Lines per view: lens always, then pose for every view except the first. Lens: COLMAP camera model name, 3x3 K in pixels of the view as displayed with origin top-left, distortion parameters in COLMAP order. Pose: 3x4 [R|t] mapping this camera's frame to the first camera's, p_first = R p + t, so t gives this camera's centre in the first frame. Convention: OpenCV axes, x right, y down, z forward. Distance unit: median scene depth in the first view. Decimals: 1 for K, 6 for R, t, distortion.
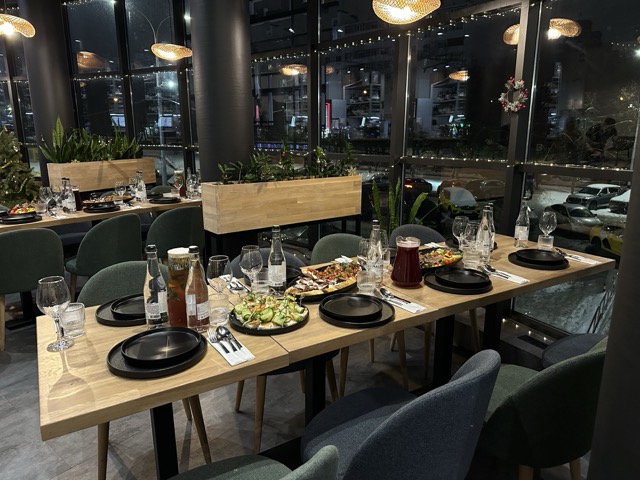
lens RADIAL K [[443.6, 0, 317.6], [0, 443.6, 241.4], [0, 0, 1]] dist [0.087993, -0.122990]
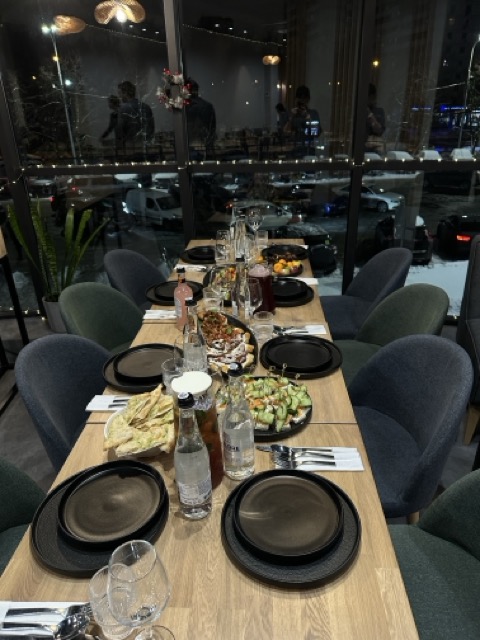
lens RADIAL K [[447.0, 0, 239.4], [0, 447.0, 331.4], [0, 0, 1]] dist [0.046932, -0.049336]
pose [[0.566990, -0.384779, 0.728332, -0.422723], [0.224645, 0.922907, 0.312692, -0.138899], [-0.792500, -0.013677, 0.609718, 0.344915]]
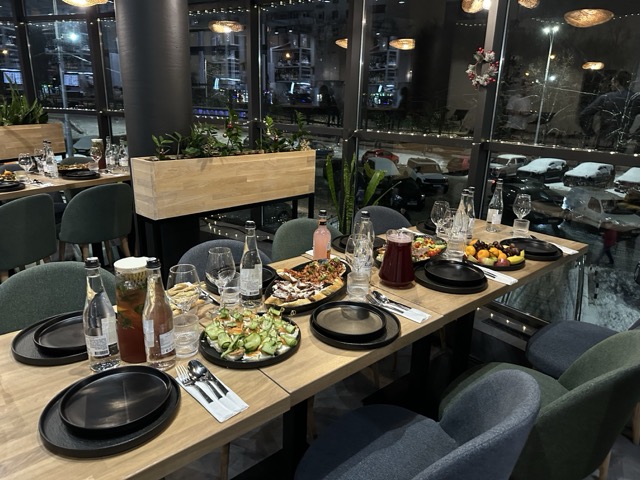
lens RADIAL K [[447.0, 0, 320.0], [0, 447.0, 240.0], [0, 0, 1]] dist [0.046932, -0.049336]
pose [[0.984999, -0.023205, 0.170991, -0.076330], [0.011710, 0.997622, 0.067926, -0.039186], [-0.172160, -0.064905, 0.982928, 0.127081]]
